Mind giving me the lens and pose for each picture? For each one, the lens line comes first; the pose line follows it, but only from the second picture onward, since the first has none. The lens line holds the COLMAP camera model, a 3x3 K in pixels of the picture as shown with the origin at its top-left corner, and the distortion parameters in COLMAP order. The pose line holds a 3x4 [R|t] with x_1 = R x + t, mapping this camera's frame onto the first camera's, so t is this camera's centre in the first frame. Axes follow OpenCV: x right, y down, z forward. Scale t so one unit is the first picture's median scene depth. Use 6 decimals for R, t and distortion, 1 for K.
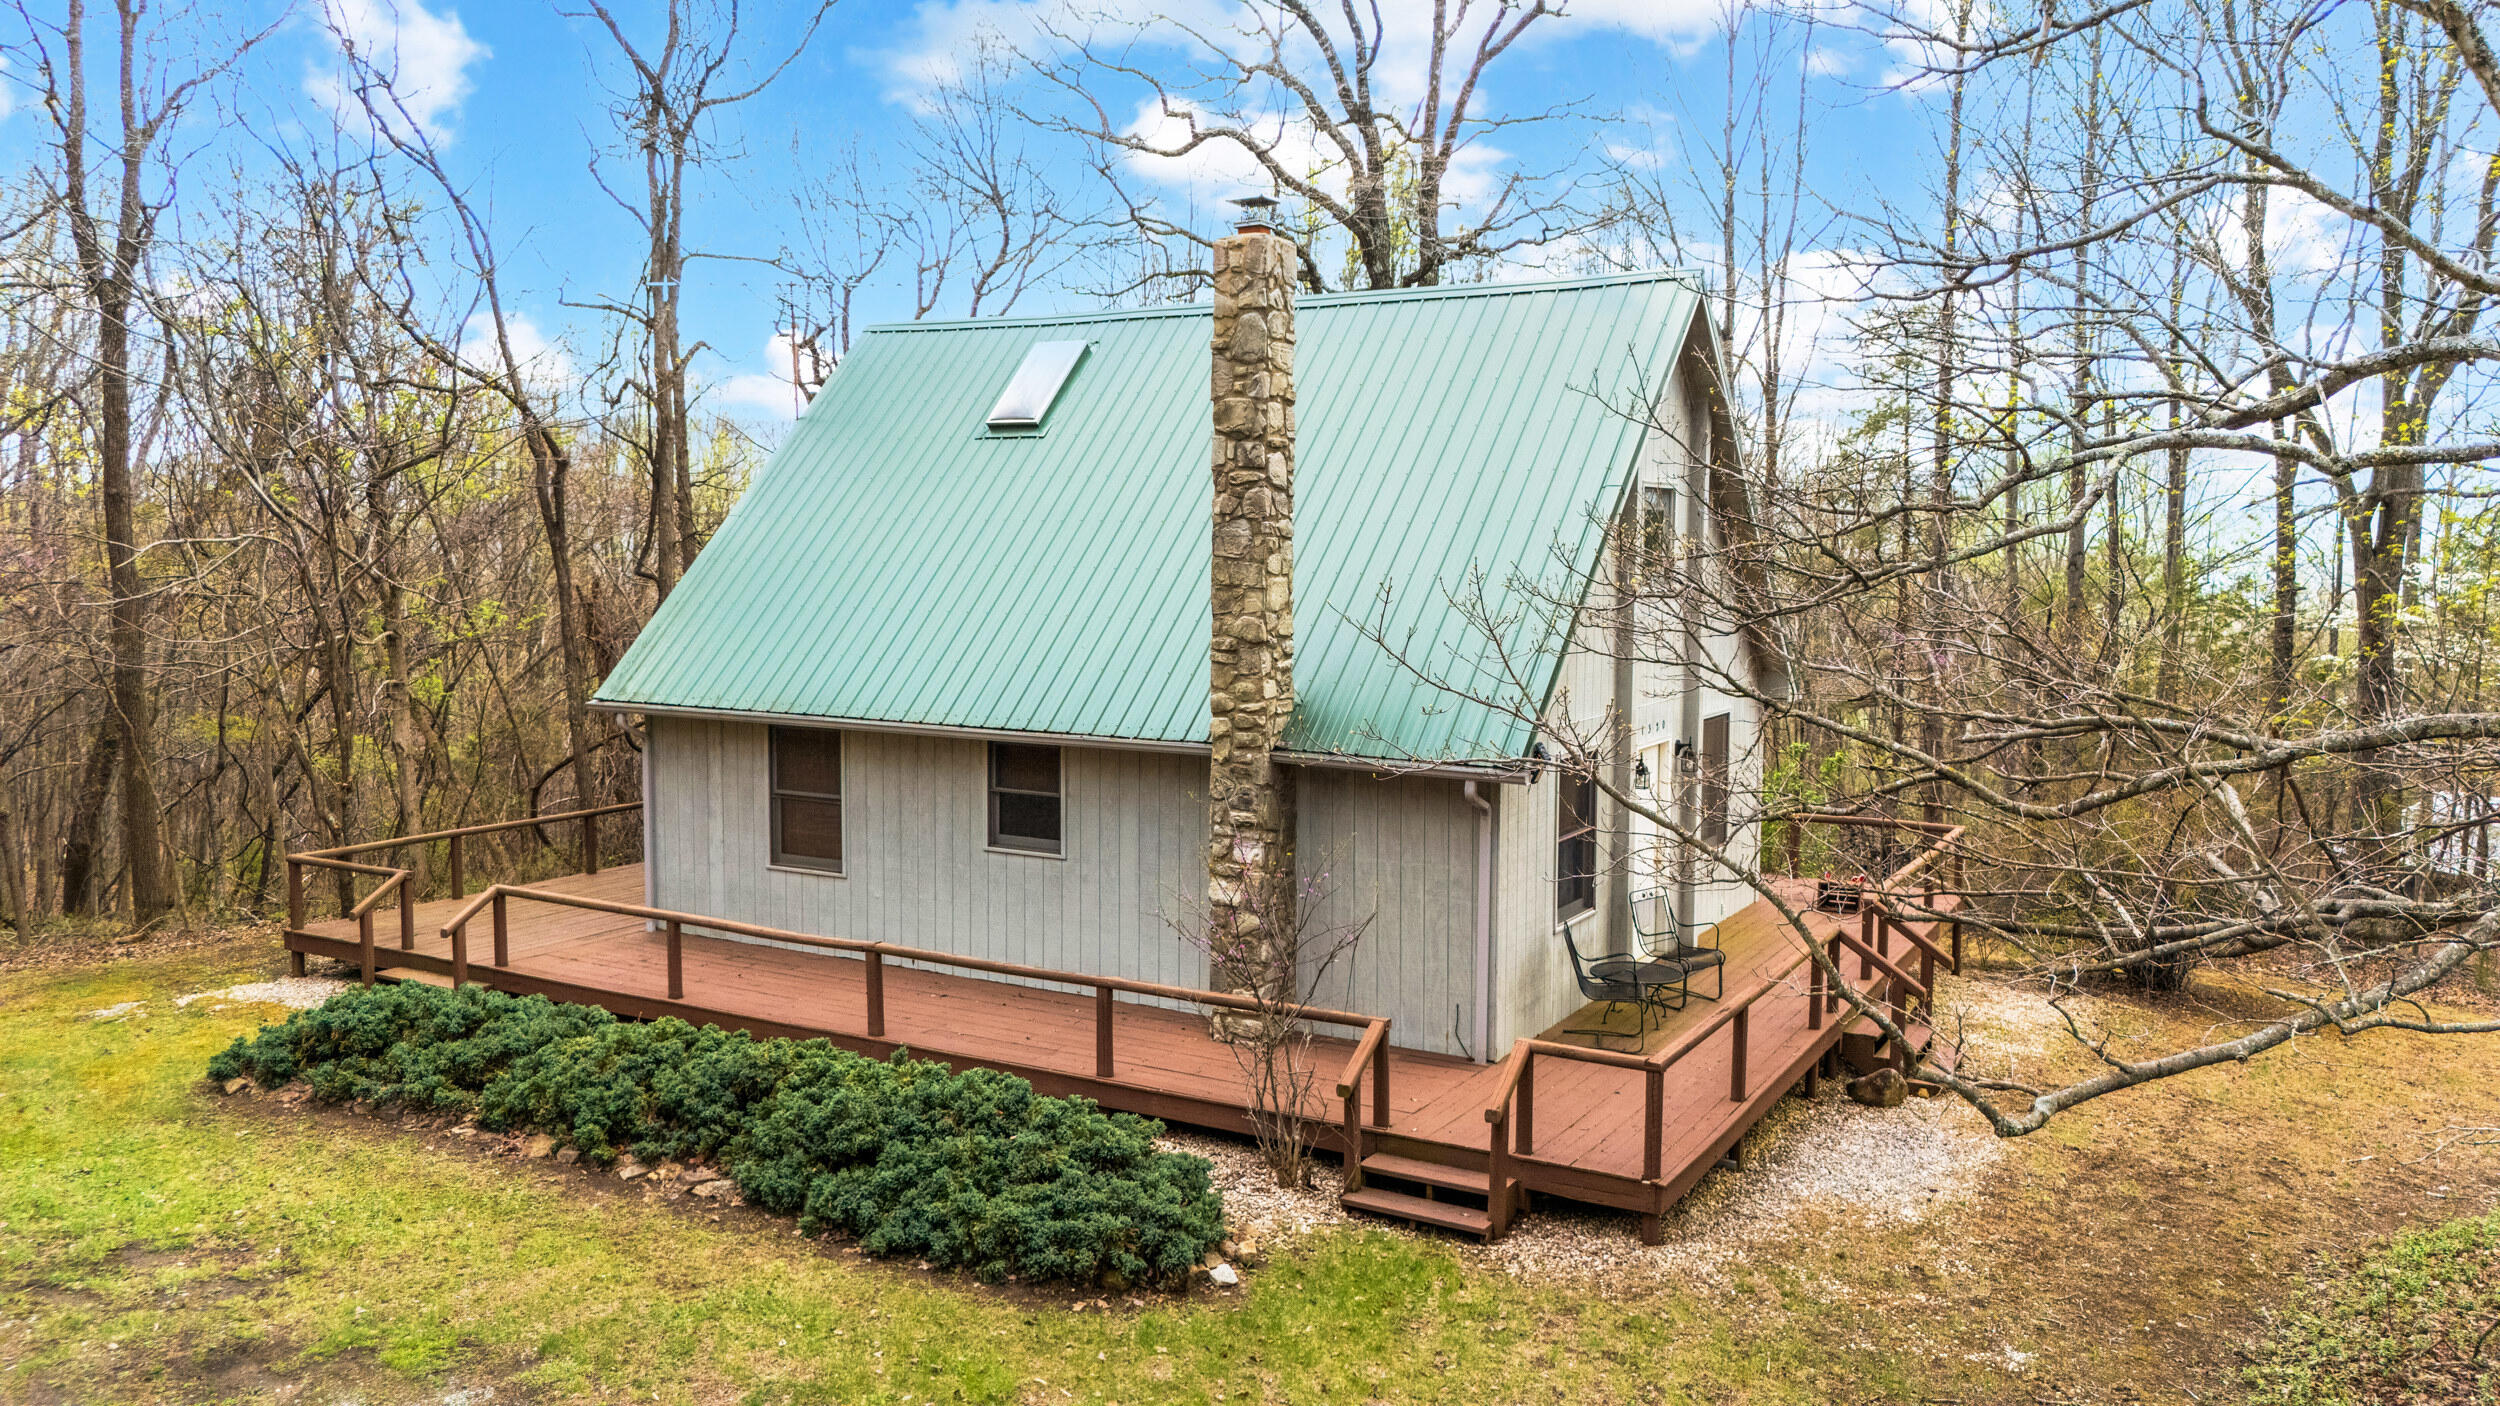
lens RADIAL K [[1809.0, 0, 1250.9], [0, 1809.0, 704.1], [0, 0, 1]] dist [0.036474, 0.001755]
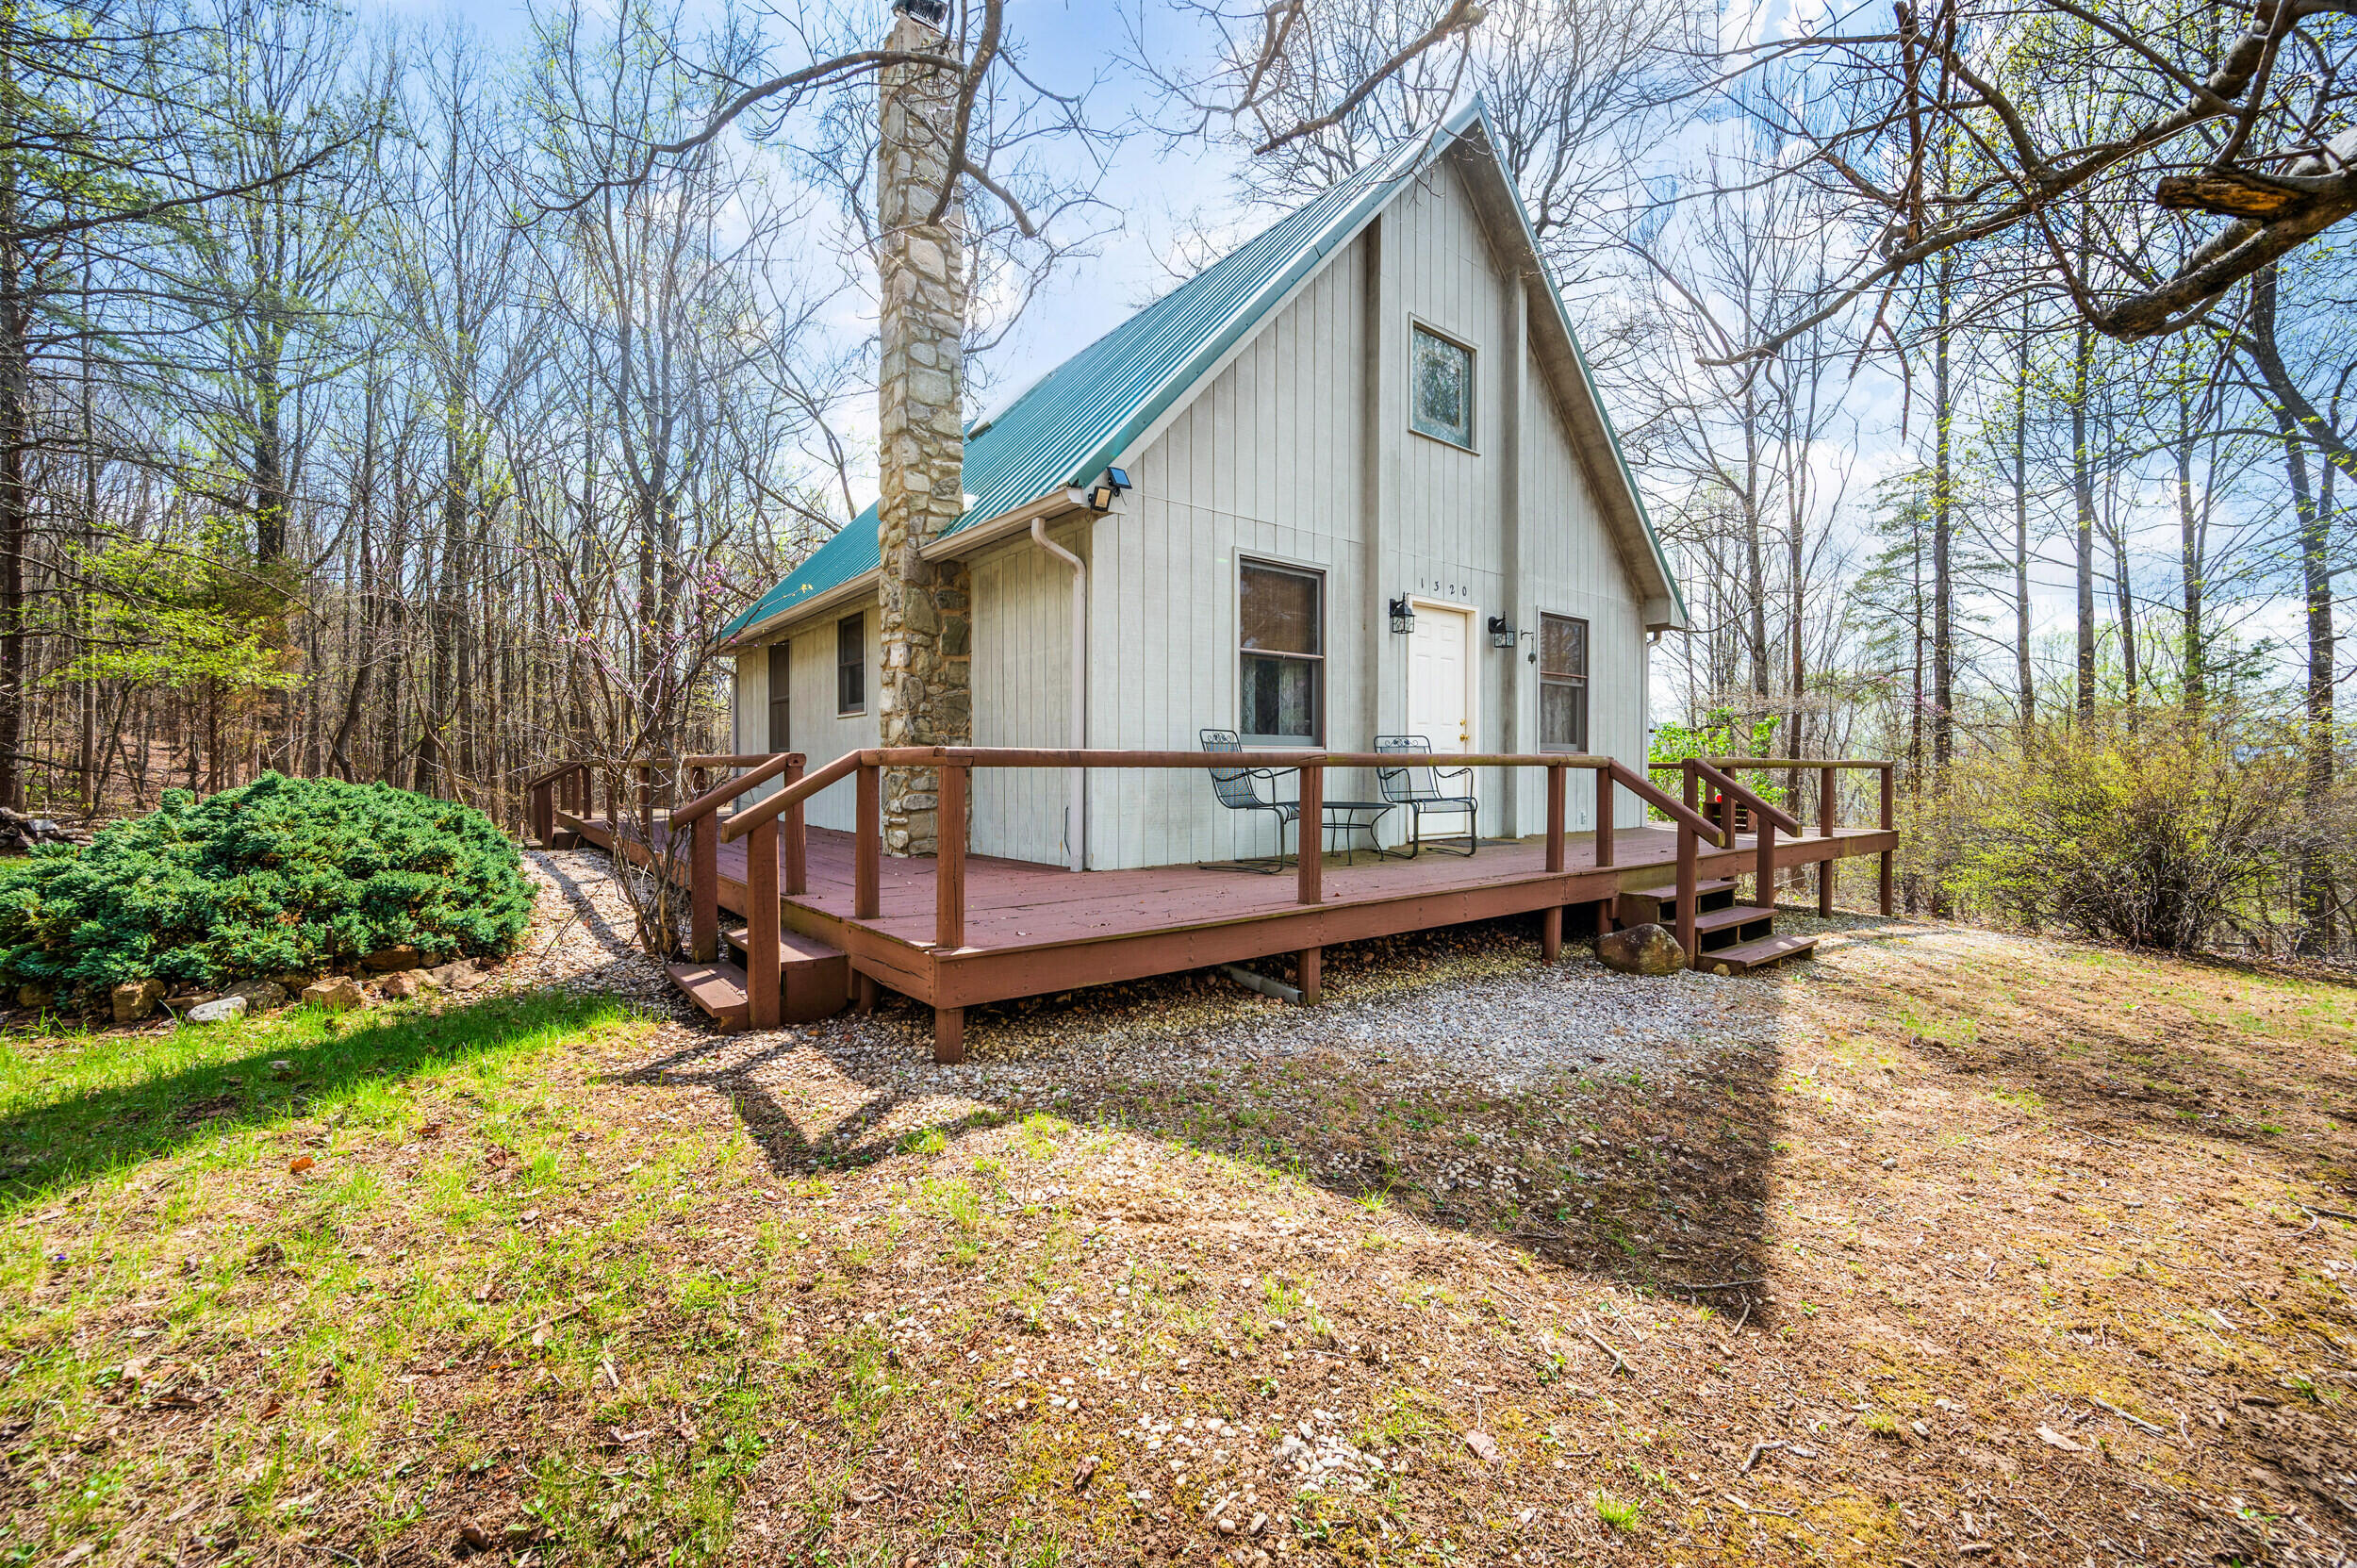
lens RADIAL K [[929.3, 0, 1185.1], [0, 929.3, 787.1], [0, 0, 1]] dist [0.001940, -0.000712]
pose [[0.933794, 0.001822, -0.357807, 0.306040], [-0.026088, 0.997672, -0.063003, 0.172236], [0.356860, 0.068167, 0.931668, 0.568050]]
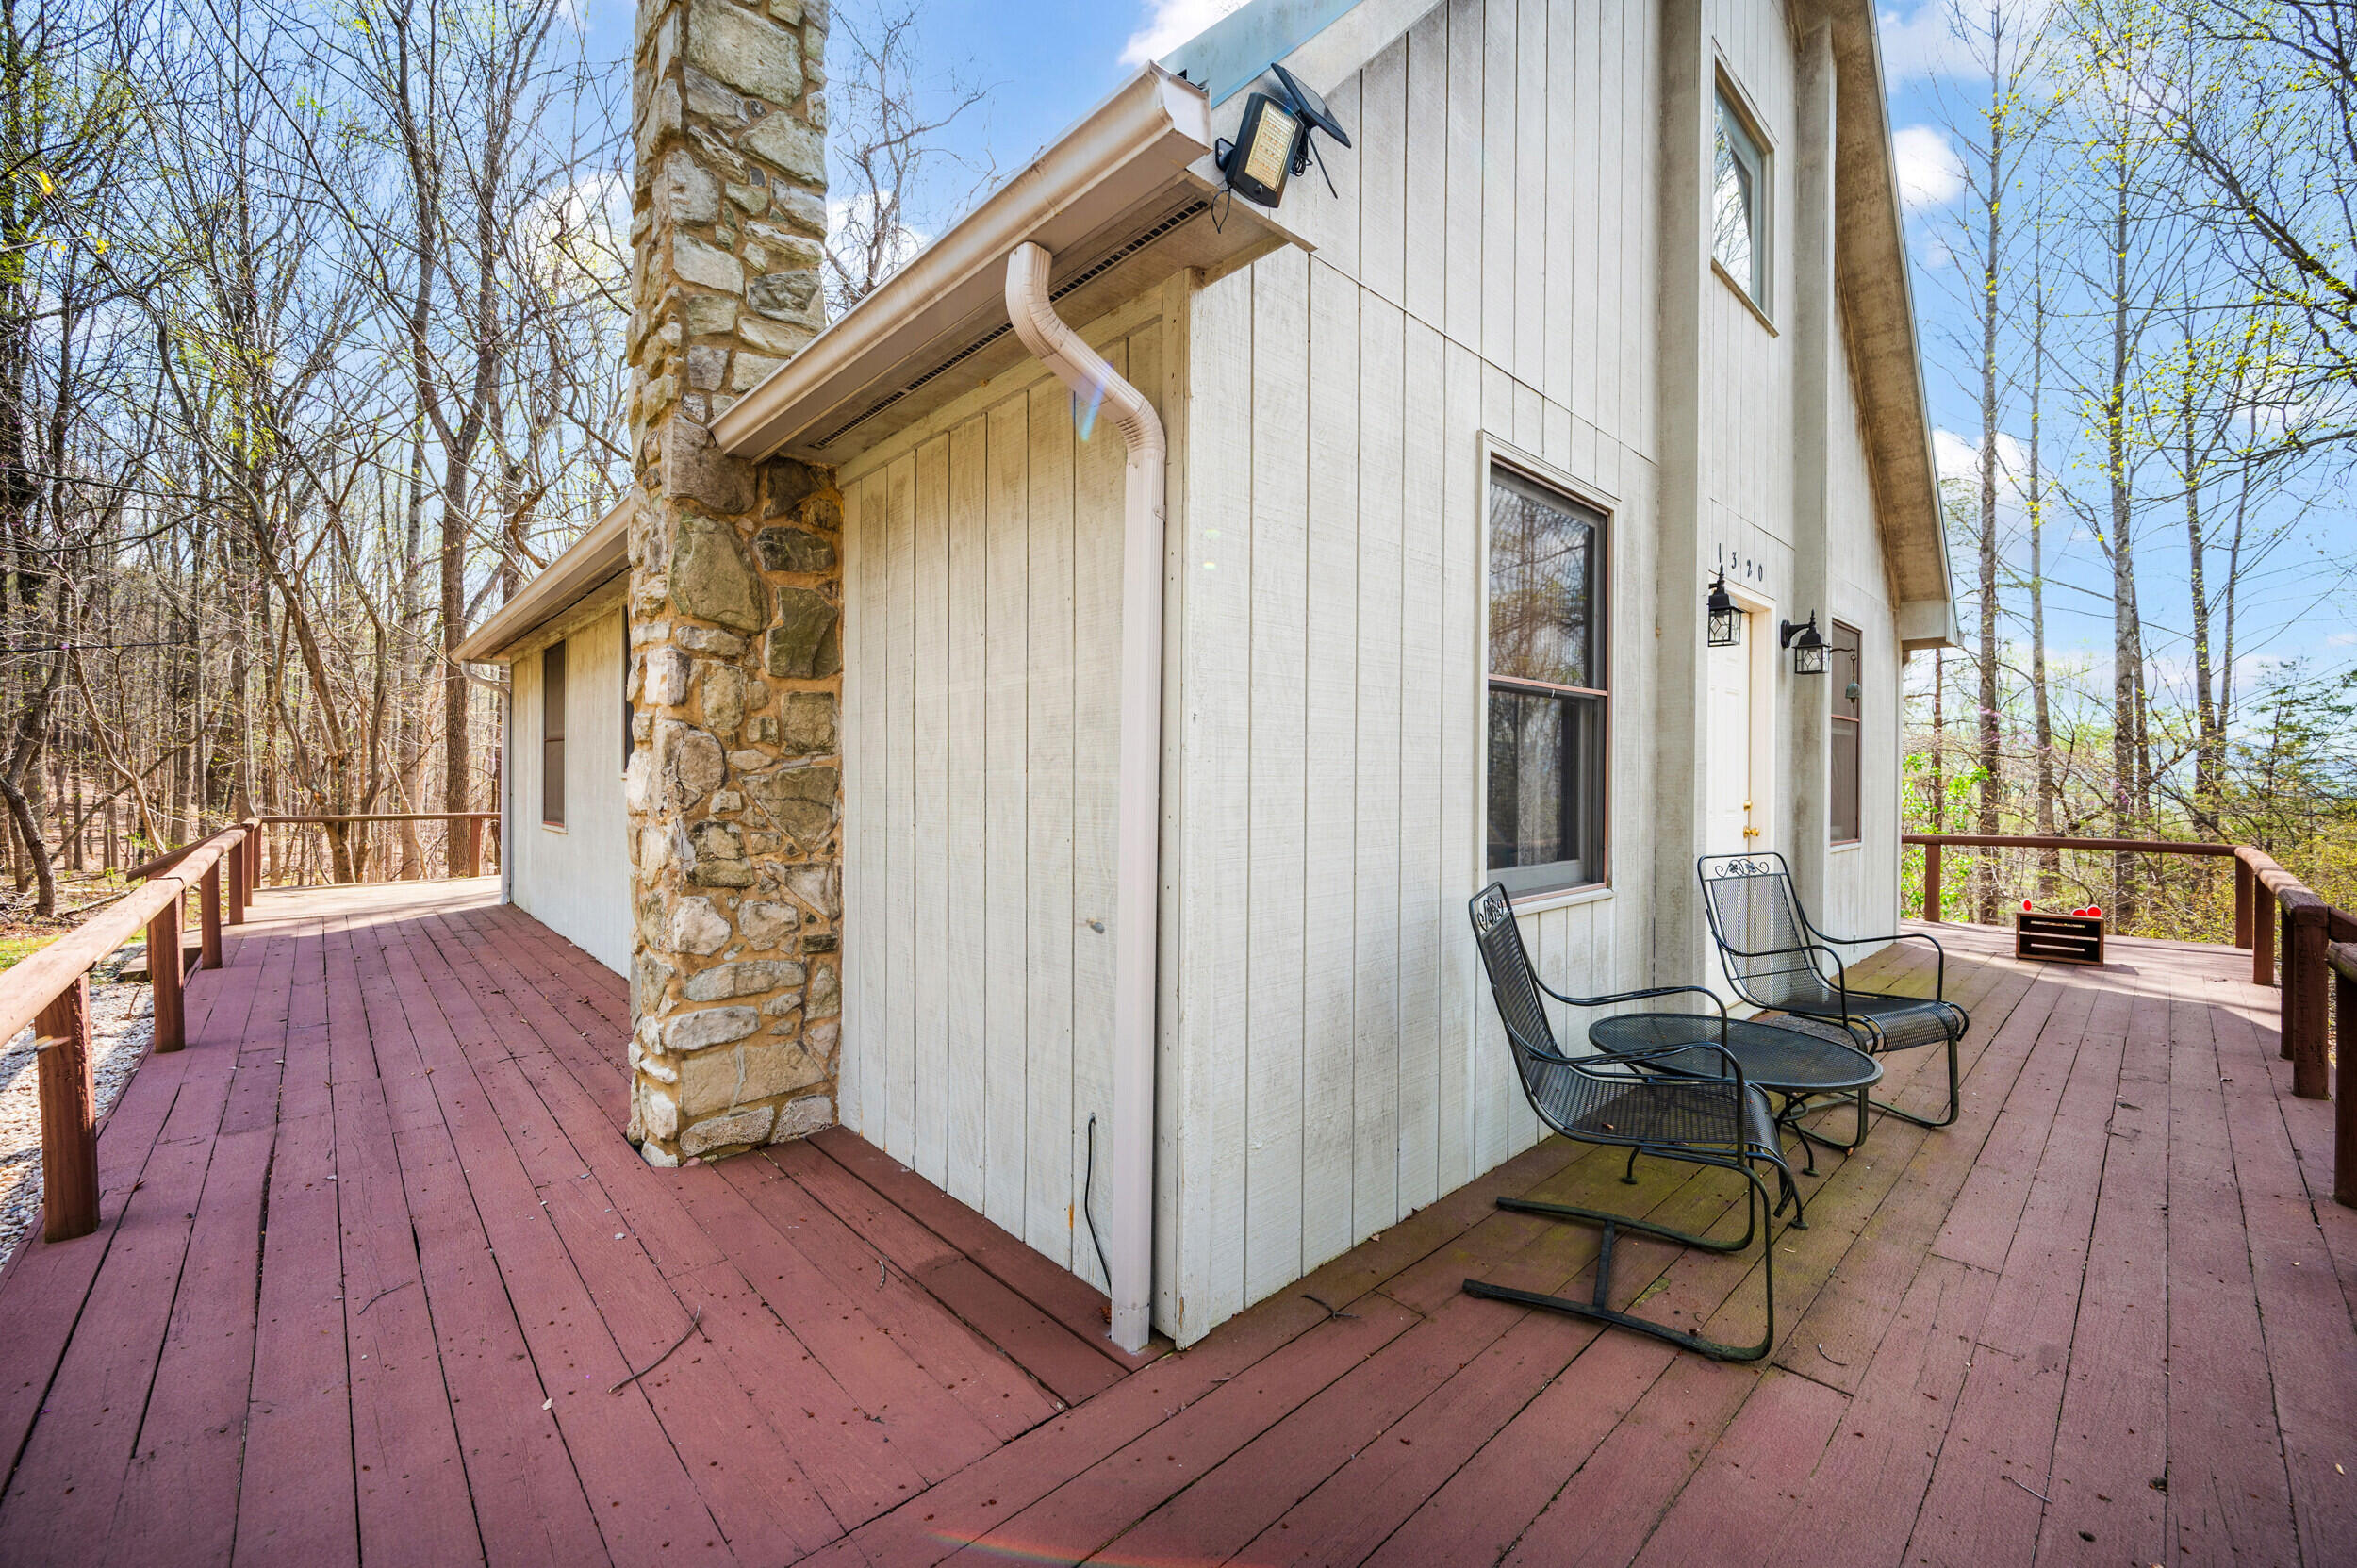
lens RADIAL K [[929.3, 0, 1180.2], [0, 929.3, 784.8], [0, 0, 1]] dist [0.001940, -0.000712]
pose [[0.959284, 0.002458, -0.282431, 0.162262], [-0.025552, 0.996617, -0.078115, 0.114665], [0.281284, 0.082151, 0.956102, 0.796551]]
